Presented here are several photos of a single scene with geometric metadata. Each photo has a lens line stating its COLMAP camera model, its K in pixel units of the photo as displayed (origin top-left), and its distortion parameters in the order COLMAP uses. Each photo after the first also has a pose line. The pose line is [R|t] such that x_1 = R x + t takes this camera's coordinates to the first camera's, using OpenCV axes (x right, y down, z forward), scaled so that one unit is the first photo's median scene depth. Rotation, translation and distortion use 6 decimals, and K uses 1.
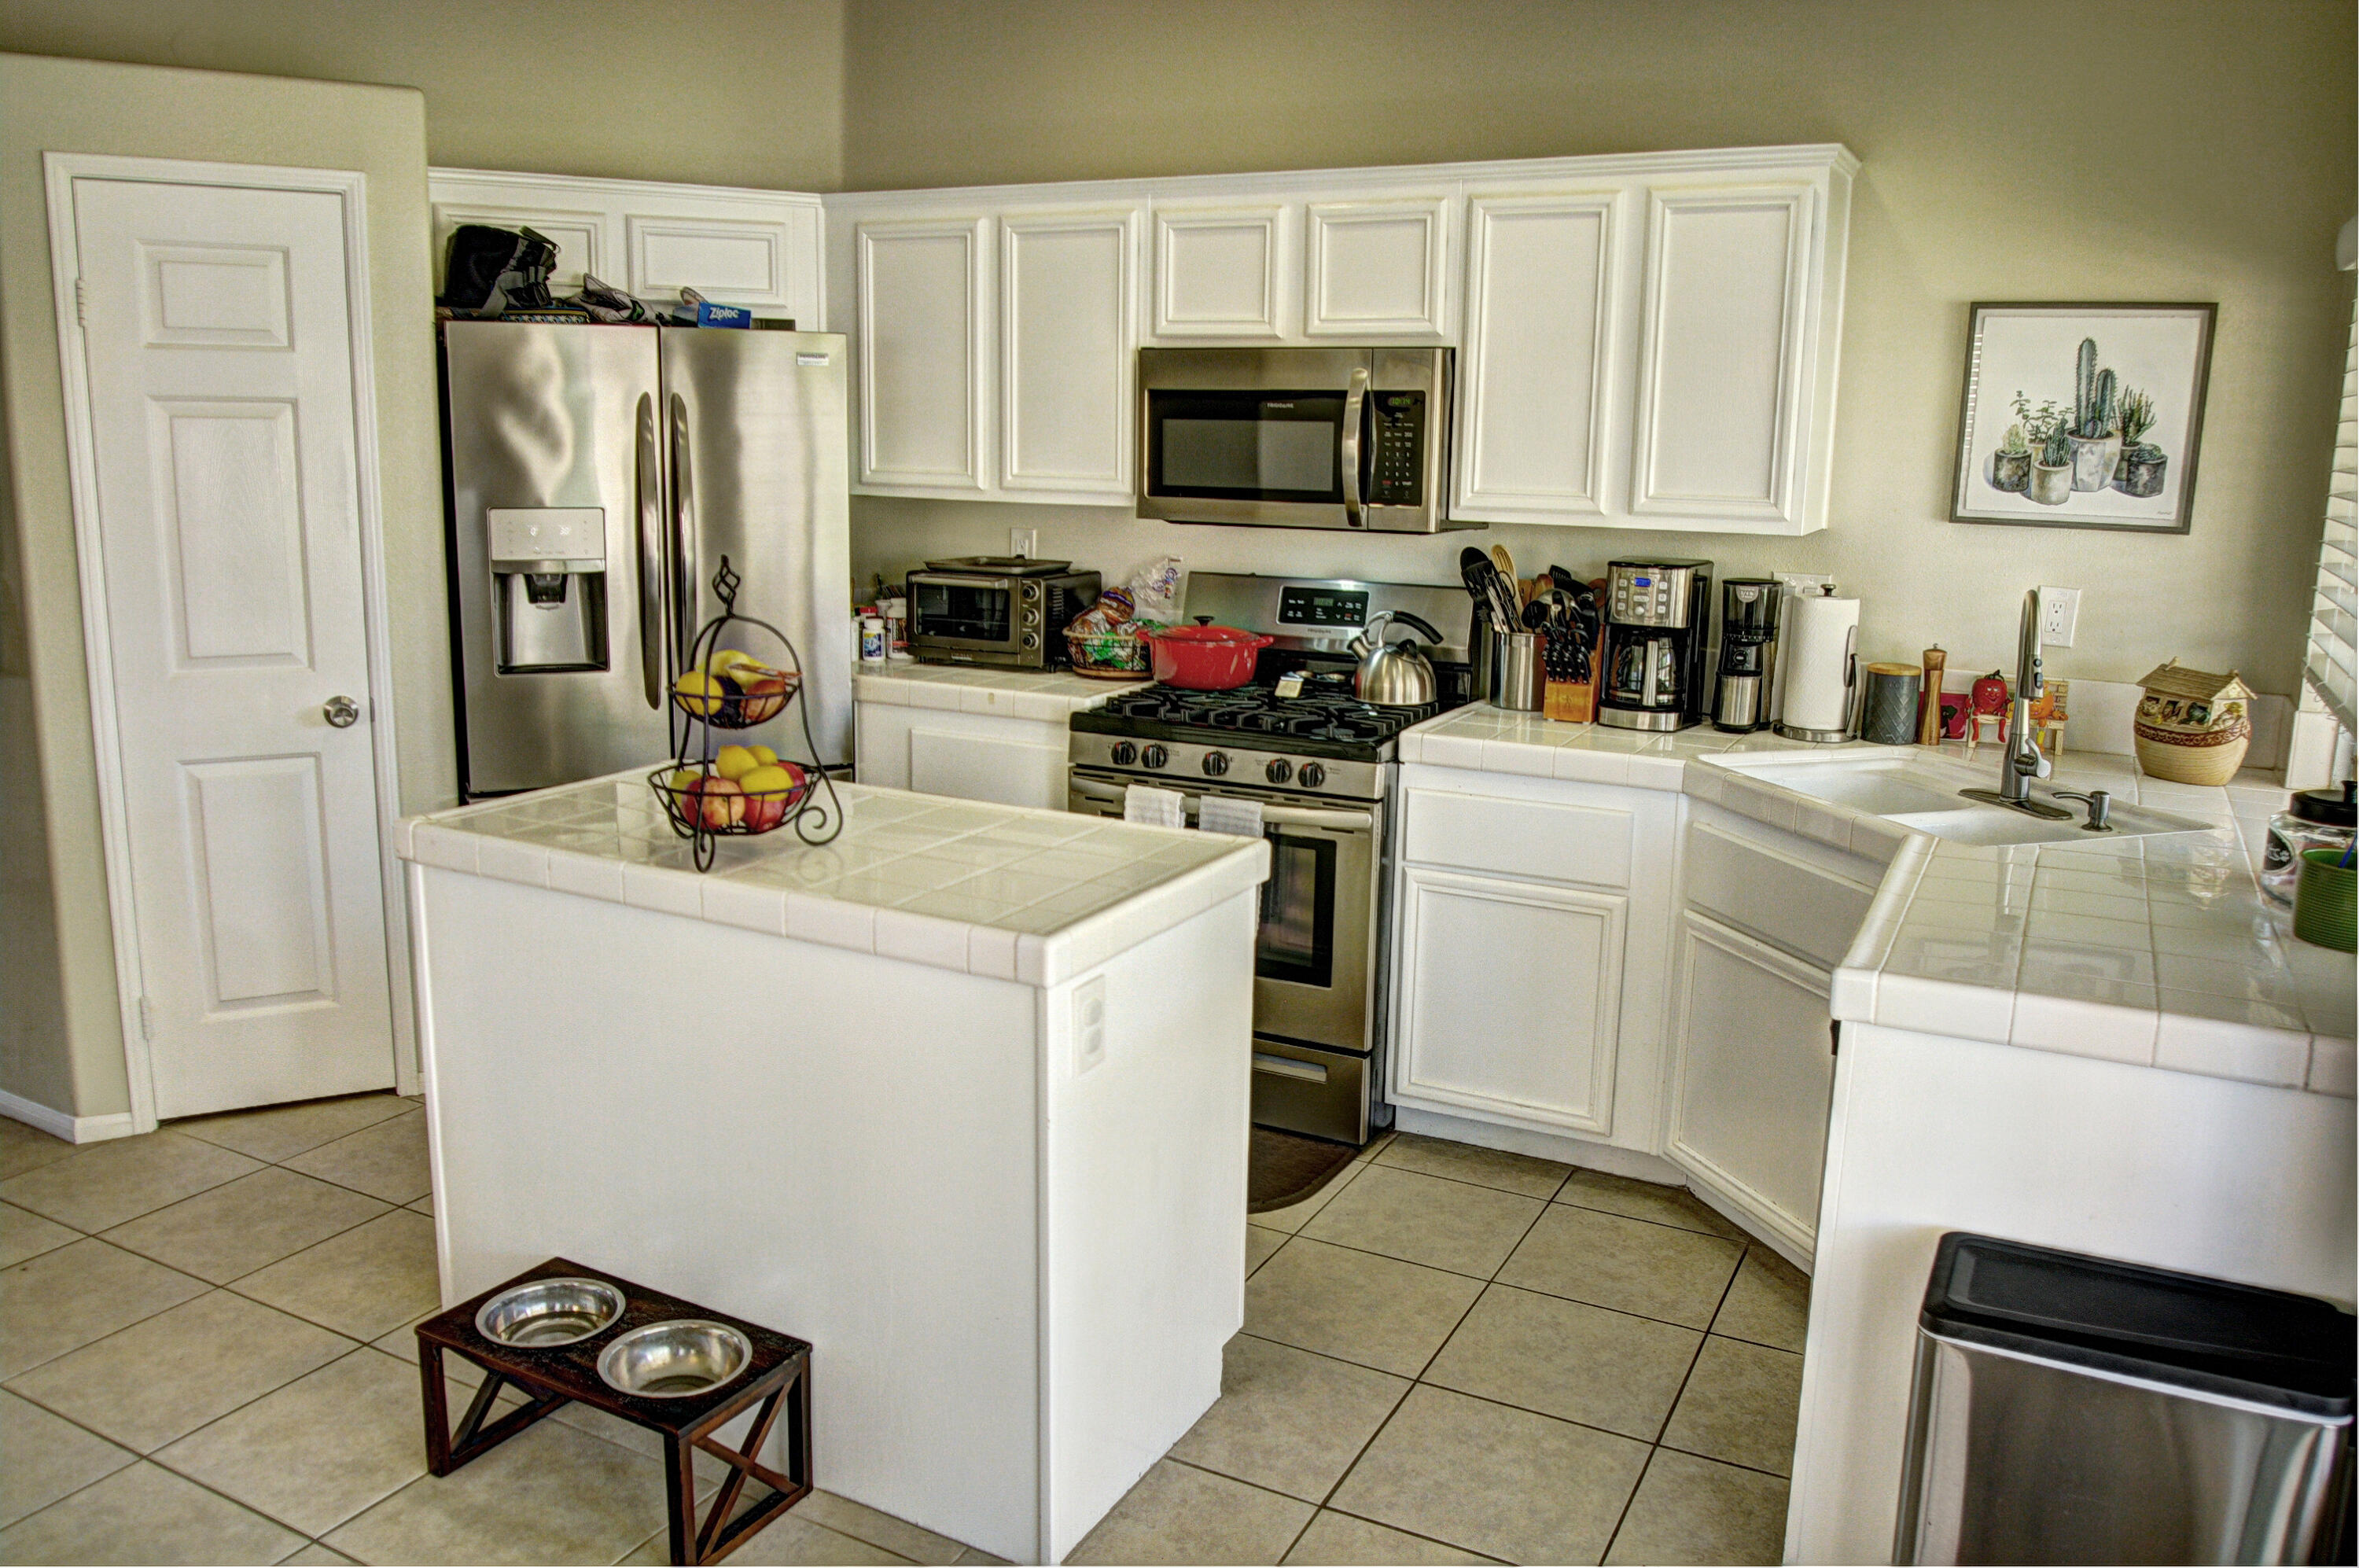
lens RADIAL K [[1777.3, 0, 1159.1], [0, 1777.3, 772.1], [0, 0, 1]] dist [-0.074697, 0.042165]
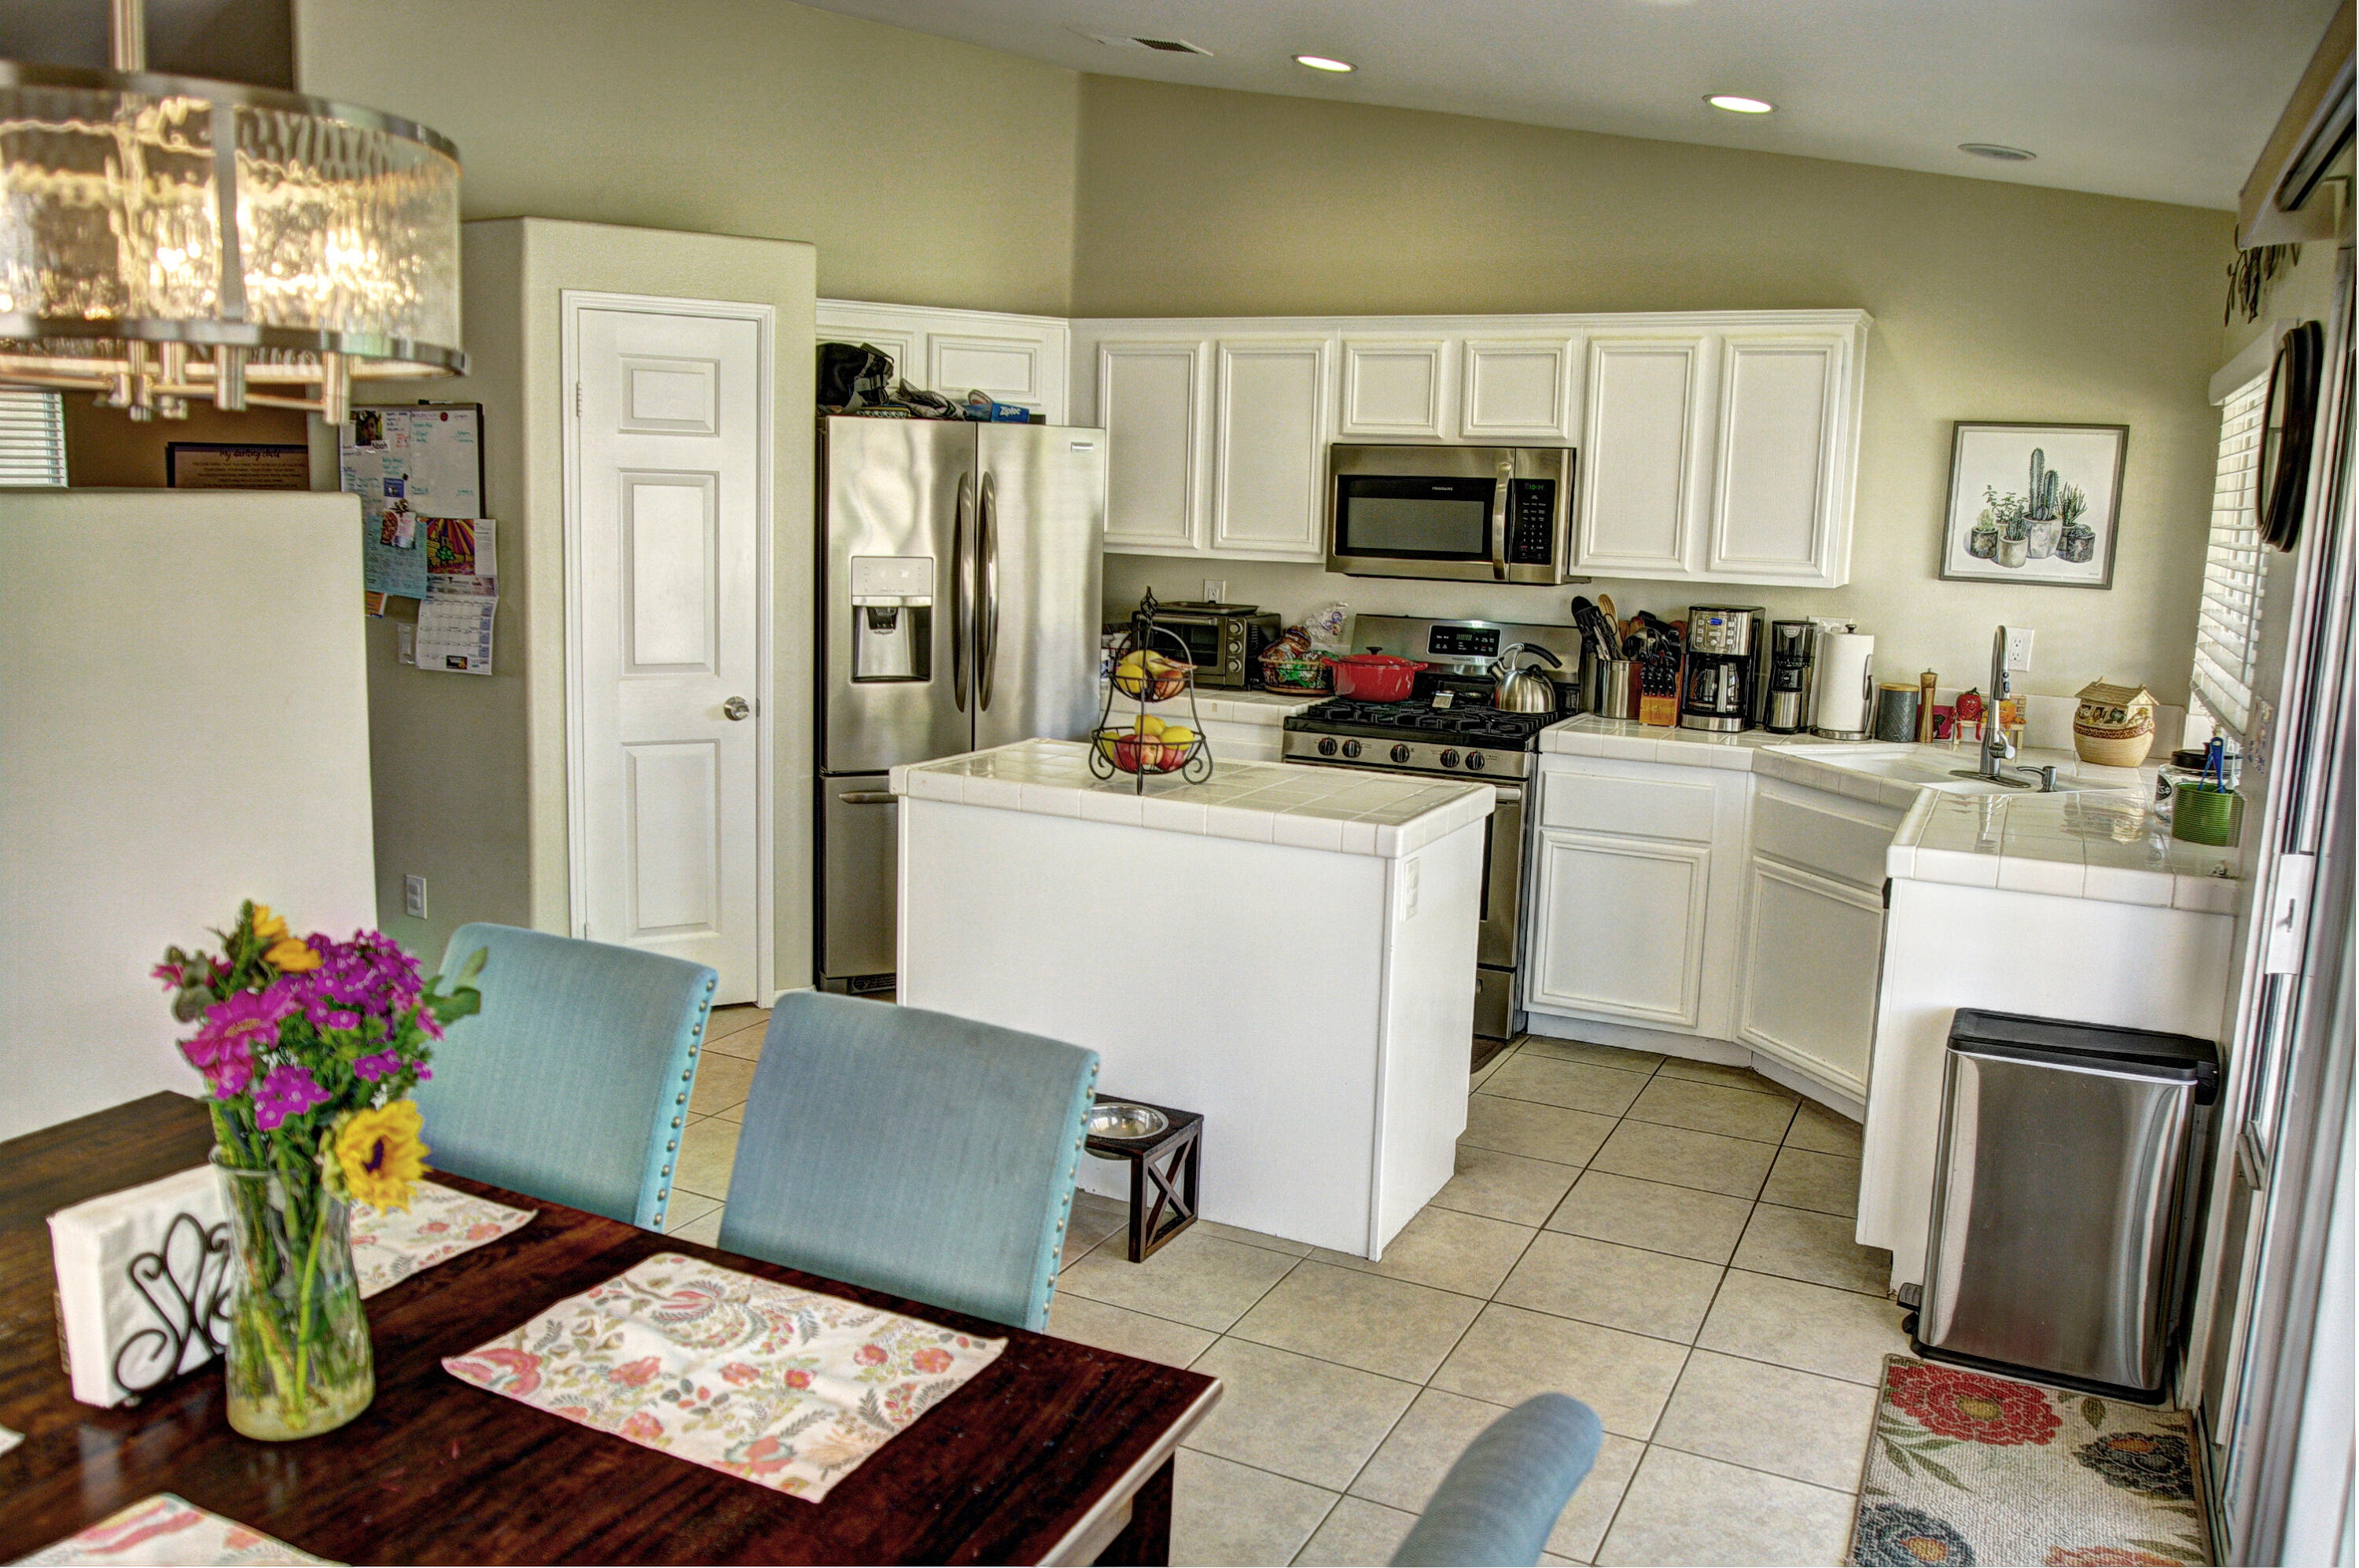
lens RADIAL K [[1777.3, 0, 1159.1], [0, 1777.3, 772.1], [0, 0, 1]] dist [-0.074697, 0.042165]
pose [[0.999708, 0.008673, 0.022575, -0.184851], [-0.007818, 0.999259, -0.037683, 0.062814], [-0.022886, 0.037495, 0.999035, -0.343727]]
